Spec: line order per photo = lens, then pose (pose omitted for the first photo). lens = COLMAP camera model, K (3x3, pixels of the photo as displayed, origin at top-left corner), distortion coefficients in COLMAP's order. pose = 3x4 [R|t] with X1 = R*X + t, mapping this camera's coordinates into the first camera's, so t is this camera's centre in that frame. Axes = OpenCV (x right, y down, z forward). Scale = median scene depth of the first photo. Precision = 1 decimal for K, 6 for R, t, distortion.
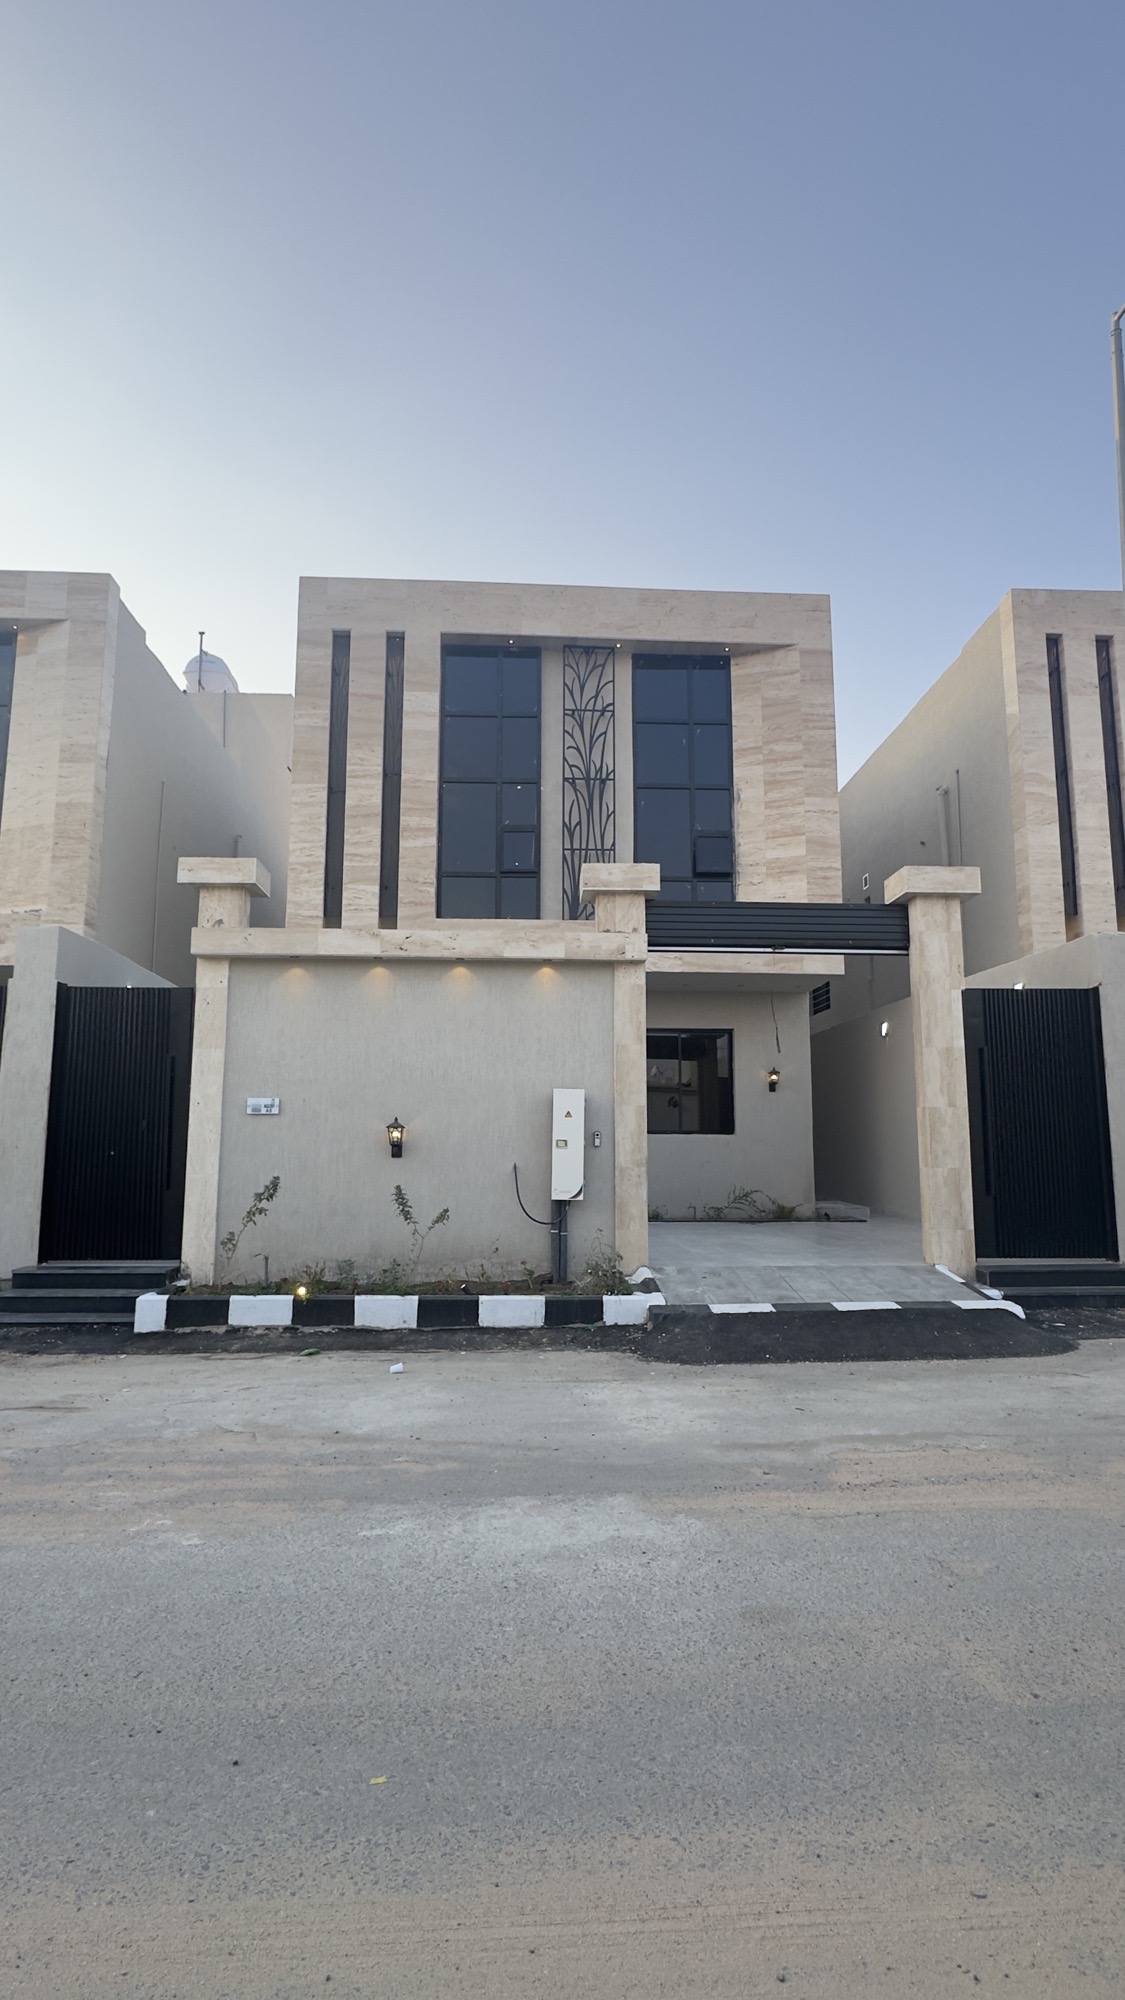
lens RADIAL K [[1029.8, 0, 571.7], [0, 1029.8, 1001.1], [0, 0, 1]] dist [-0.003564, -0.000097]
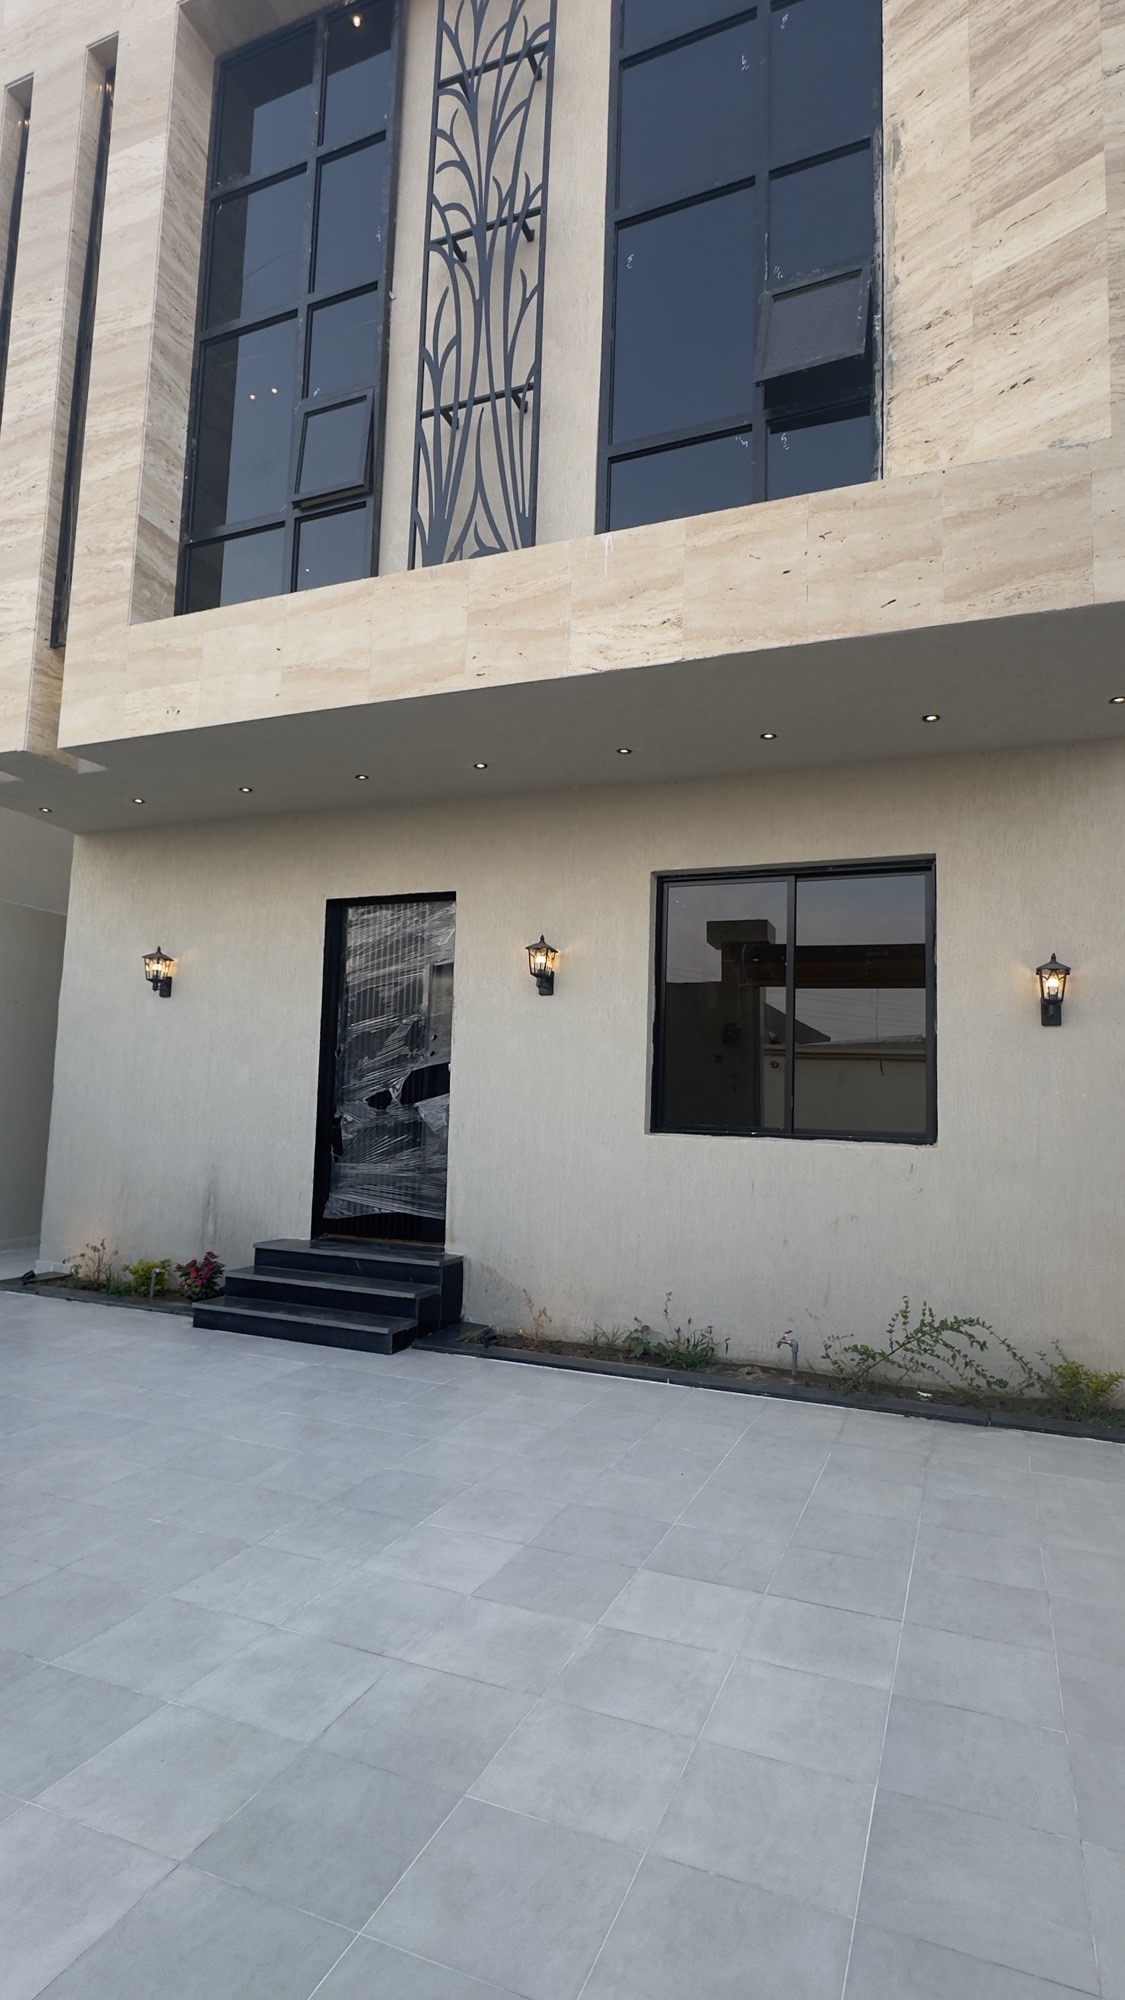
lens RADIAL K [[1029.8, 0, 567.5], [0, 1029.8, 999.9], [0, 0, 1]] dist [-0.003564, -0.000097]
pose [[0.903059, -0.020666, -0.429020, 0.206482], [0.030825, 0.999385, 0.016745, 0.072070], [0.428409, -0.028346, 0.903140, 0.652646]]
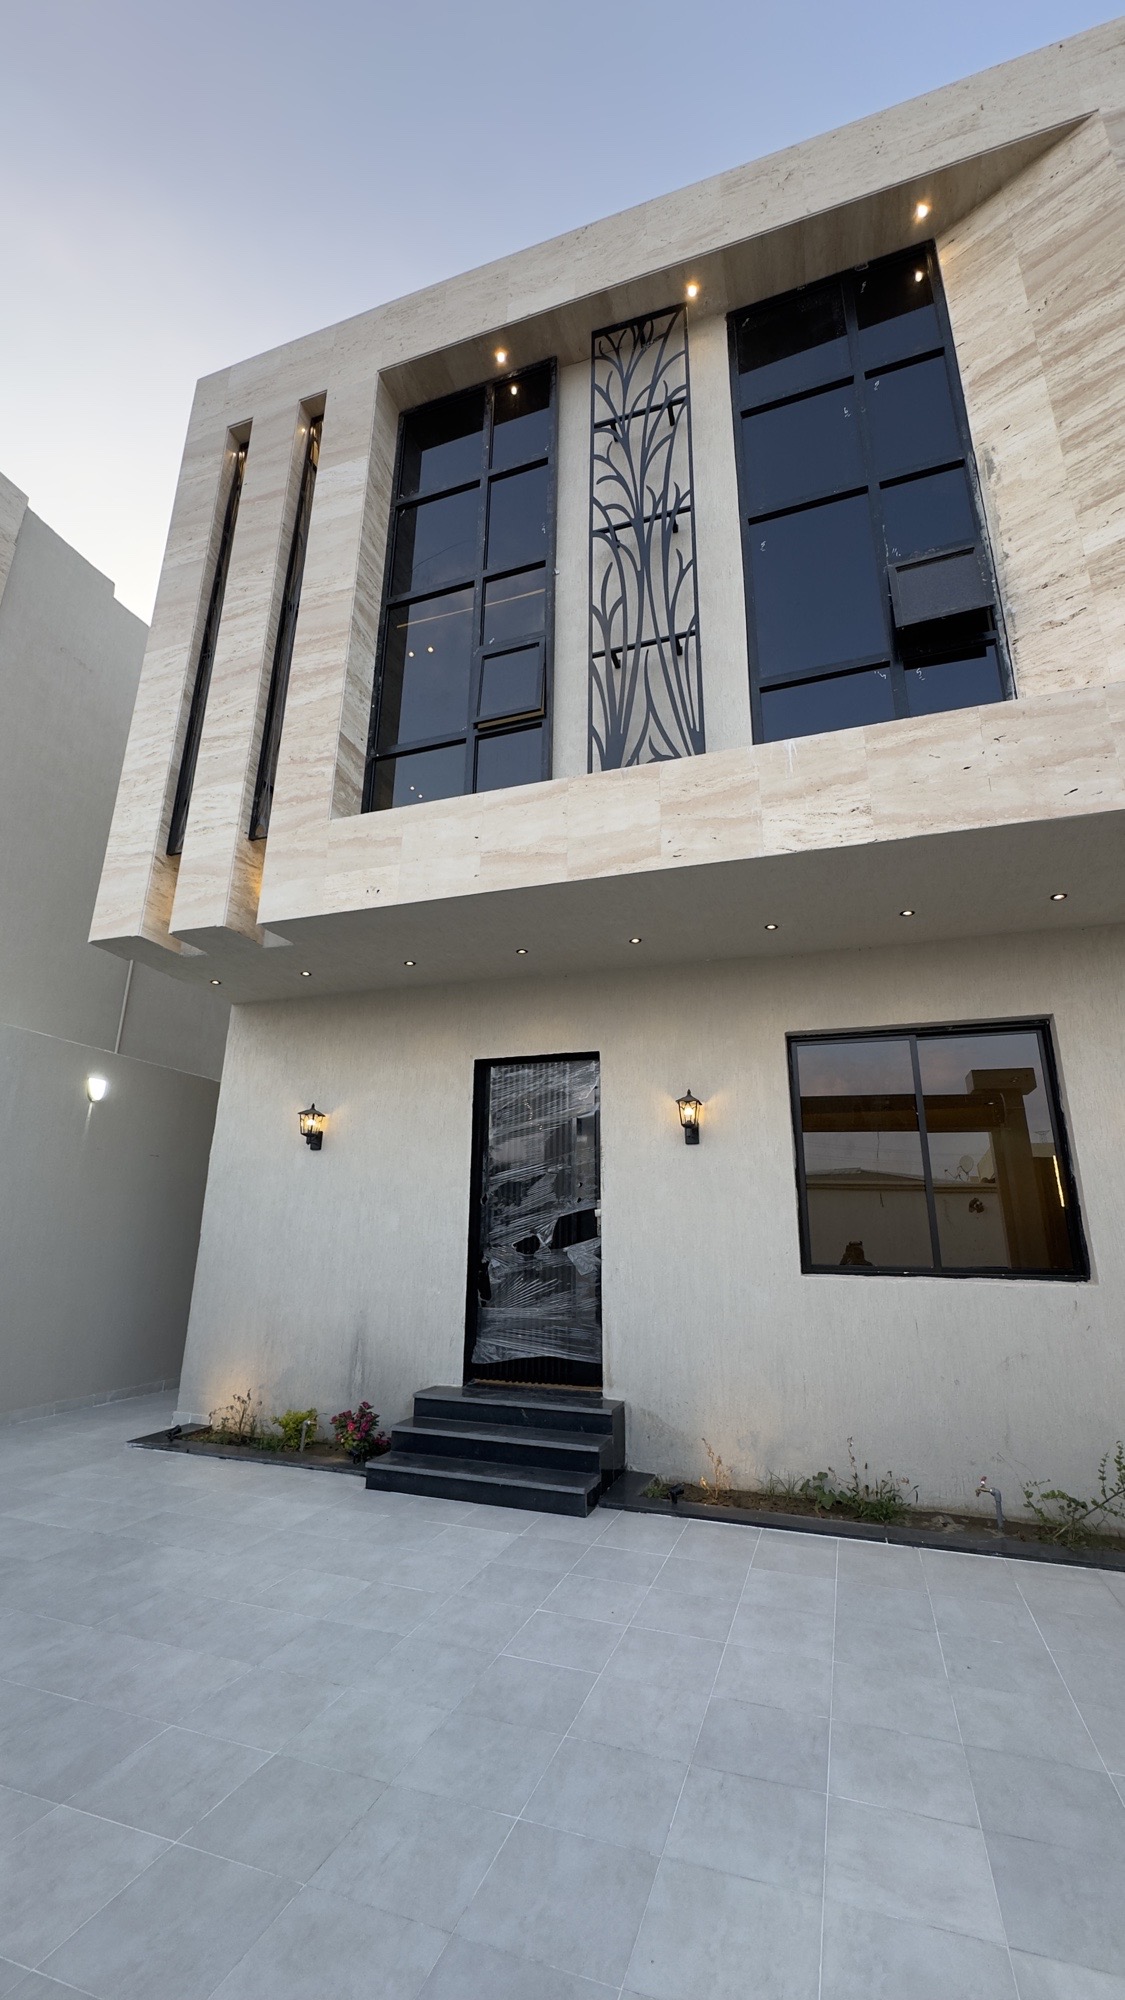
lens RADIAL K [[799.2, 0, 567.7], [0, 799.2, 1000.0], [0, 0, 1]] dist [-0.005619, 0.001260]
pose [[0.926796, -0.098608, -0.362390, 0.099097], [0.041285, 0.985818, -0.162661, 0.068933], [0.373290, 0.135792, 0.917723, 0.670354]]
